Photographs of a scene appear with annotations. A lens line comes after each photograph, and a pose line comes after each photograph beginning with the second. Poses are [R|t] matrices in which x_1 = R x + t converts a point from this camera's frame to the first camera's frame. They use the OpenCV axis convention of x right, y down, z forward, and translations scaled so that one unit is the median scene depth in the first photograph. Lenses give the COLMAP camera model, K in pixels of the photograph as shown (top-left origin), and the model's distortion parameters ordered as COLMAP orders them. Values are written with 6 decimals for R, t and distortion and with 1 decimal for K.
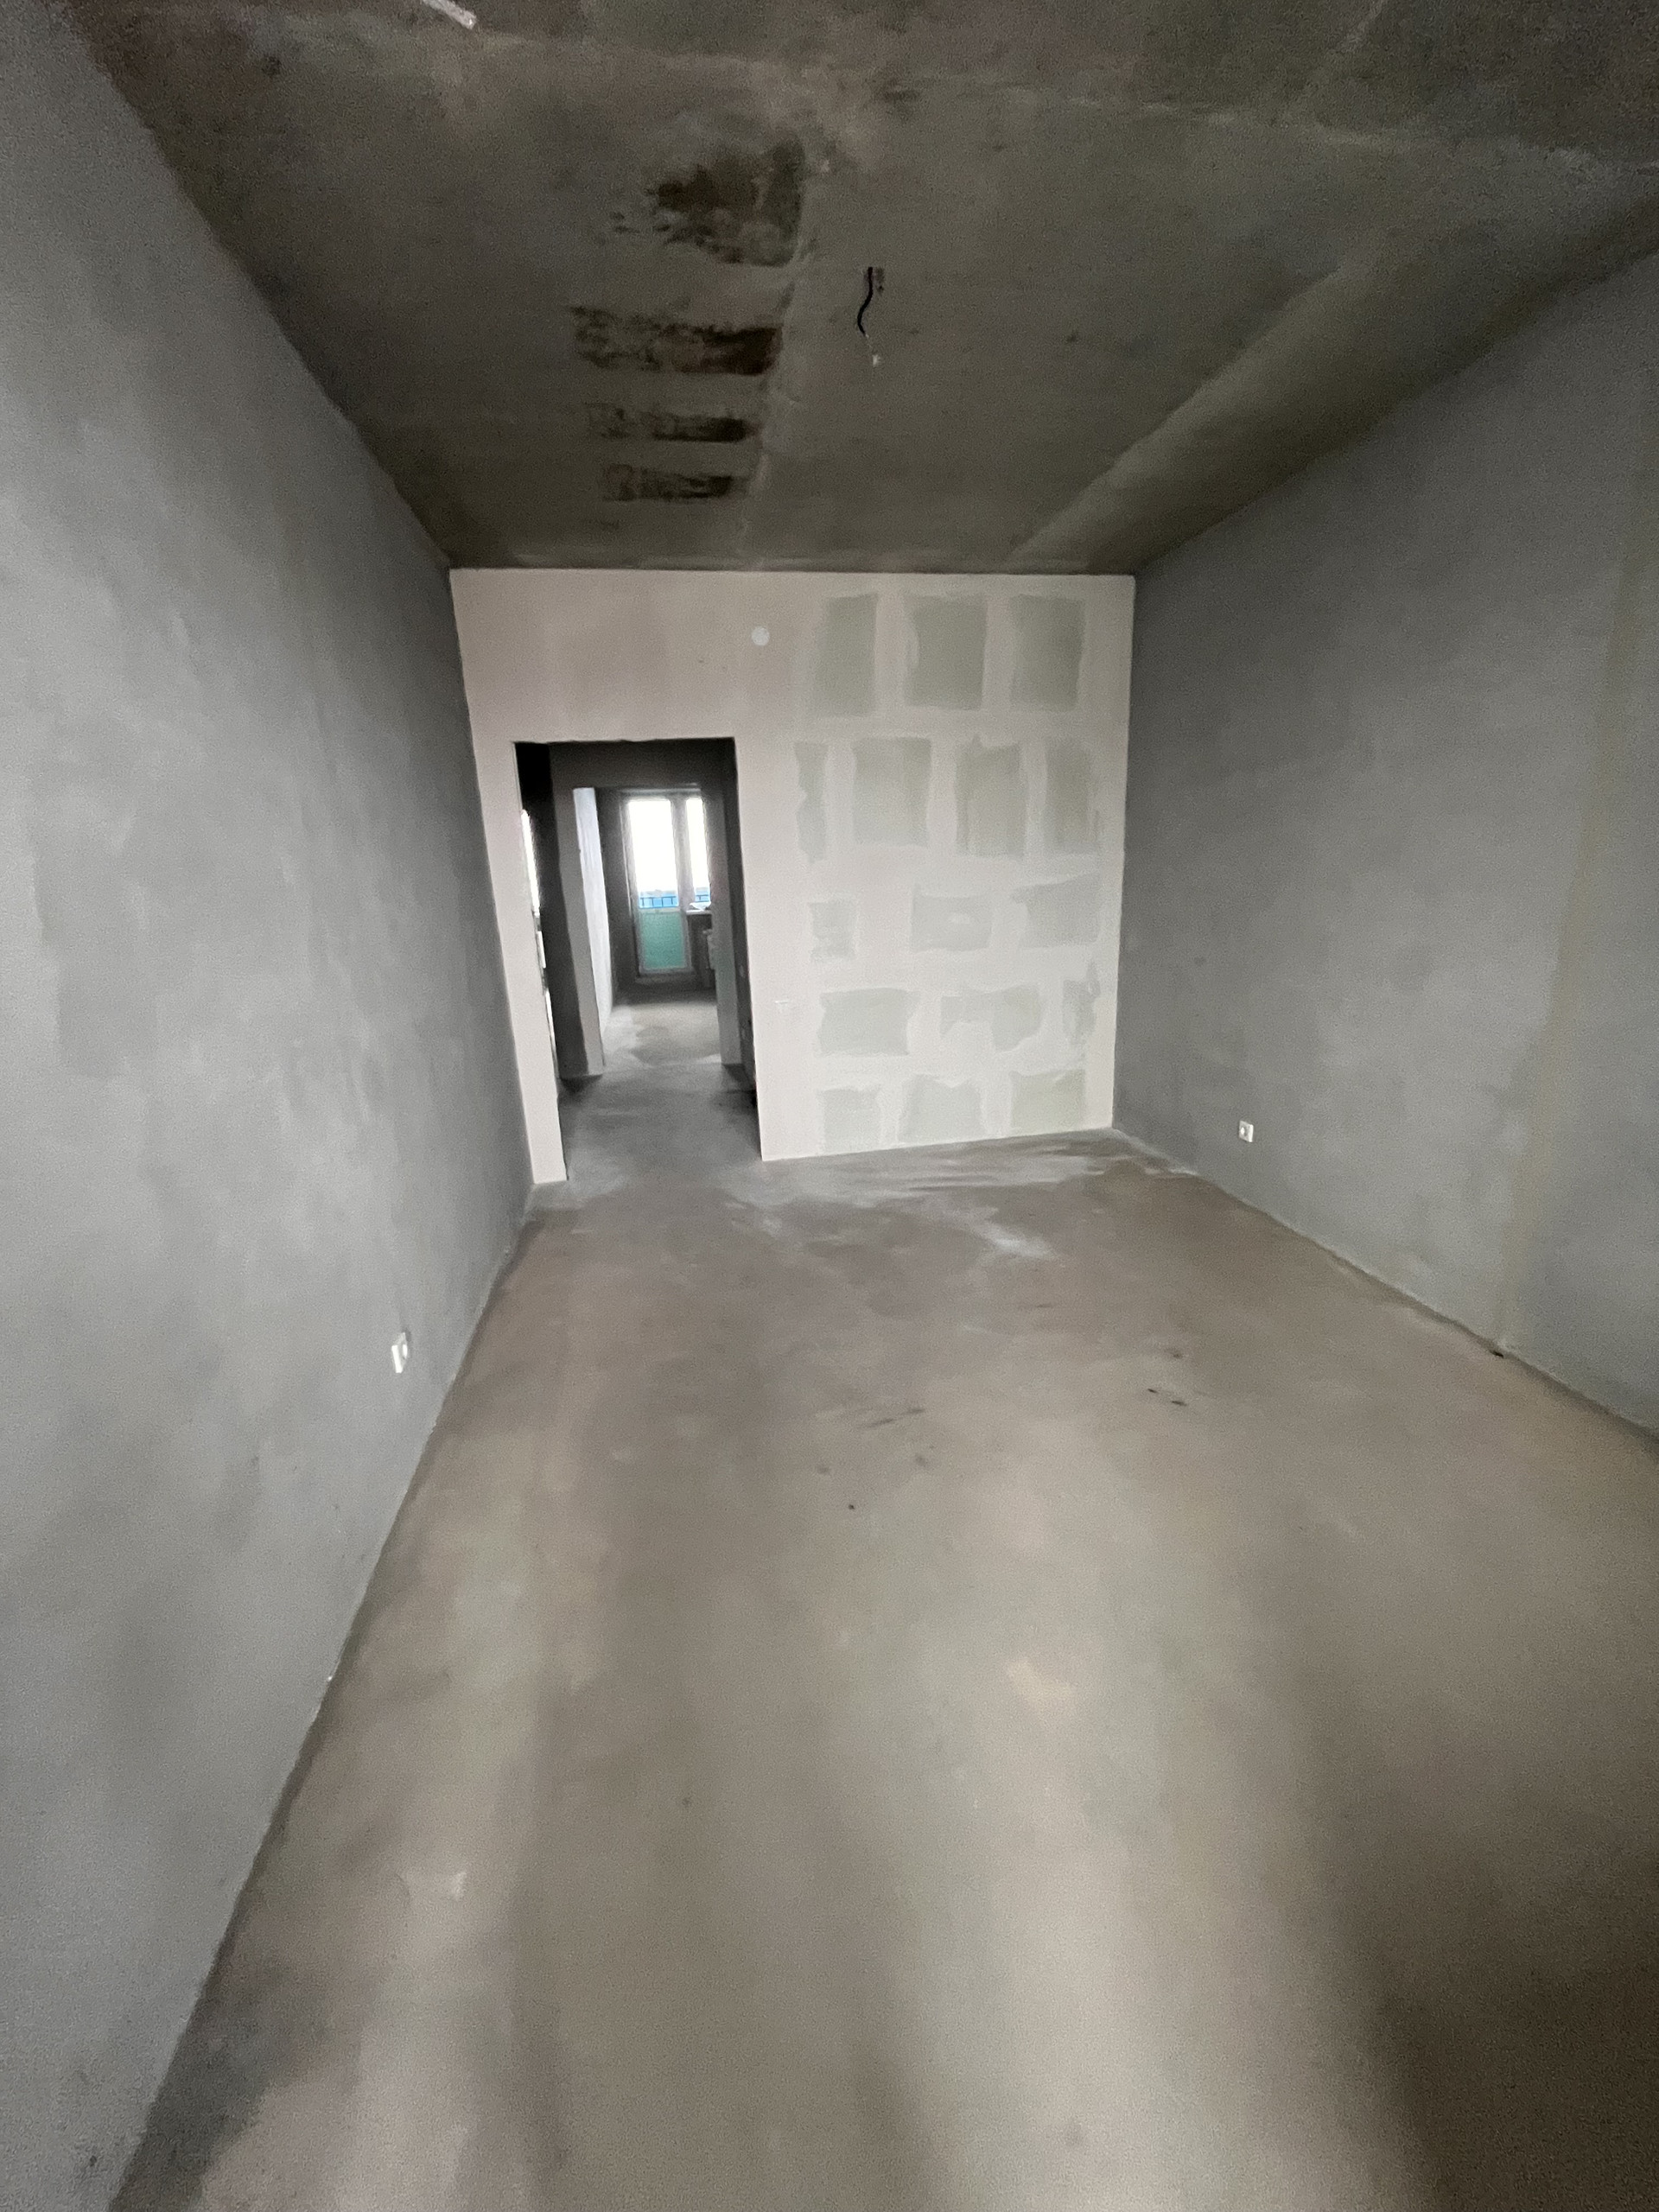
lens RADIAL K [[890.9, 0, 829.5], [0, 890.9, 1106.0], [0, 0, 1]] dist [0.000544, 0.000087]
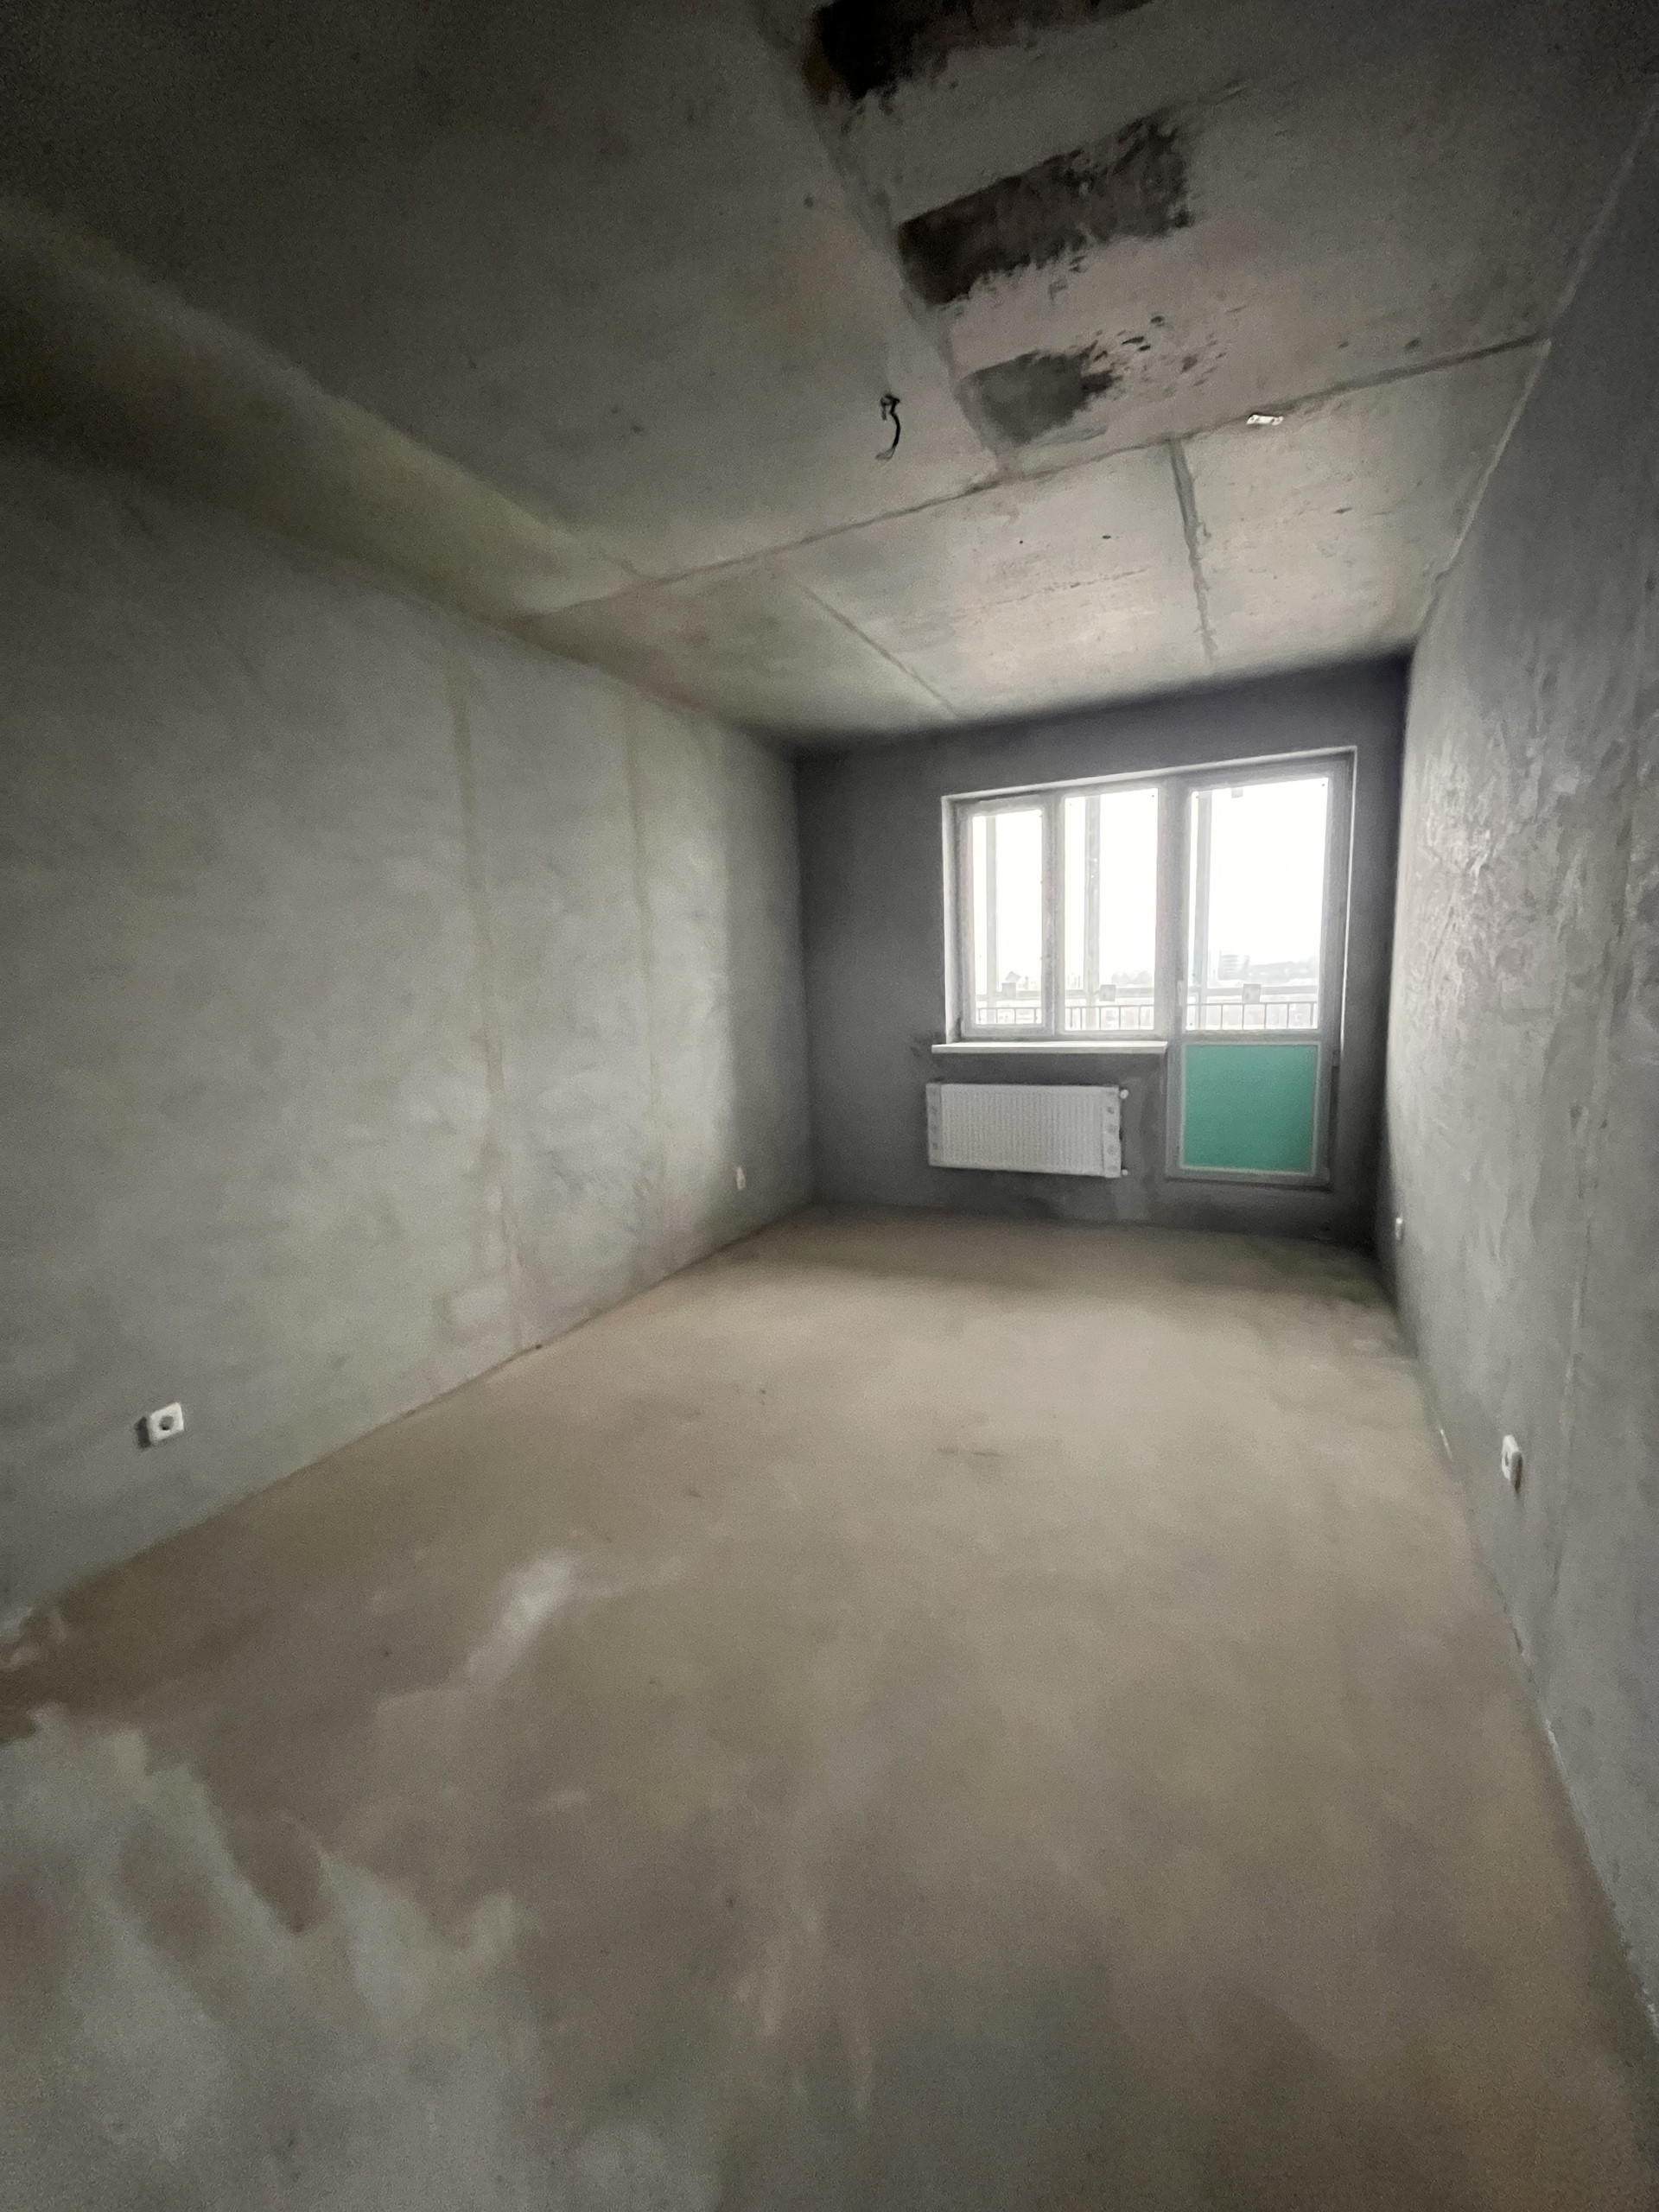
lens RADIAL K [[890.9, 0, 829.5], [0, 890.9, 1106.0], [0, 0, 1]] dist [0.000544, 0.000087]
pose [[-0.809624, -0.022606, 0.586513, -0.342917], [0.208113, 0.923280, 0.322866, -0.351390], [-0.548814, 0.383461, -0.742806, 1.393095]]
